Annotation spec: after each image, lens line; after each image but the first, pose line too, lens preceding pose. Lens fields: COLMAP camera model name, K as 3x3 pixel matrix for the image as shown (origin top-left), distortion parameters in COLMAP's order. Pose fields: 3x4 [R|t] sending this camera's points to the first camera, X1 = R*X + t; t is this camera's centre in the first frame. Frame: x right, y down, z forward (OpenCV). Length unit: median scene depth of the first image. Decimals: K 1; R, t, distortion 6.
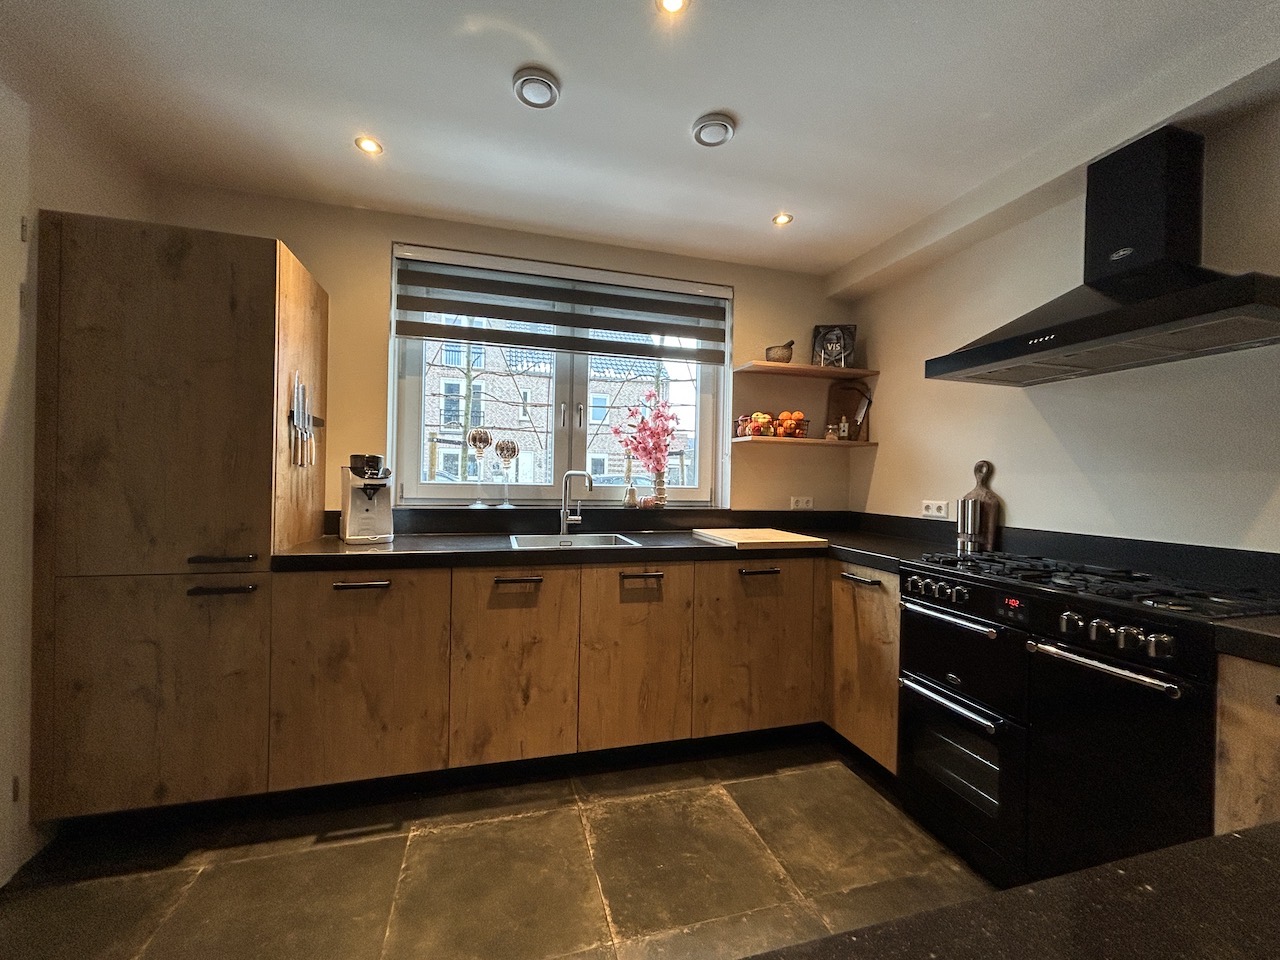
lens RADIAL K [[525.8, 0, 637.0], [0, 525.8, 483.9], [0, 0, 1]] dist [-0.002998, -0.001137]
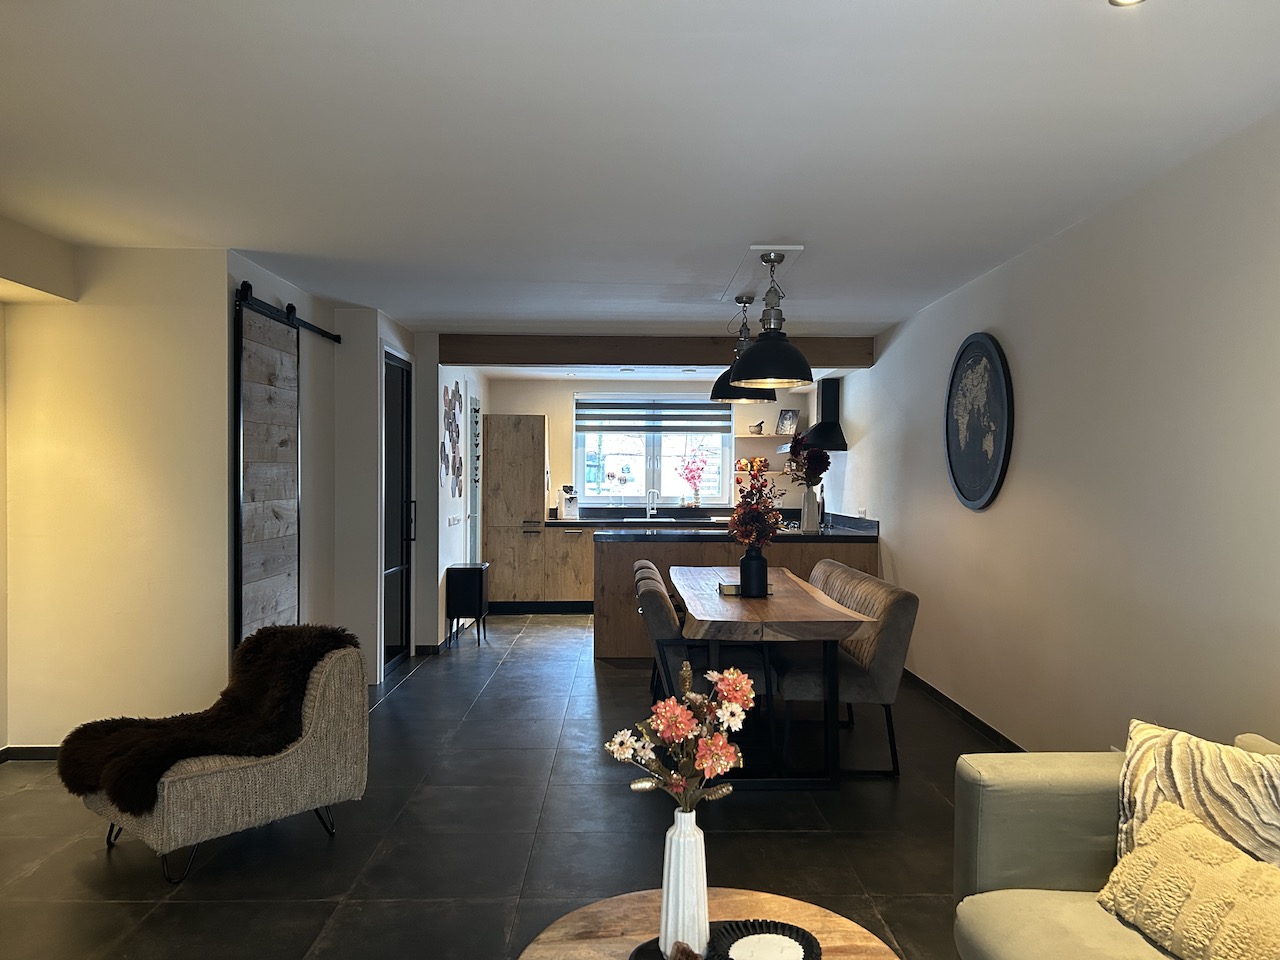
lens RADIAL K [[958.0, 0, 646.2], [0, 958.0, 484.0], [0, 0, 1]] dist [0.024213, -0.007327]
pose [[0.970987, -0.014624, -0.238684, 0.916222], [0.012134, 0.999856, -0.011898, -0.002164], [0.238823, 0.008657, 0.971024, -3.269429]]
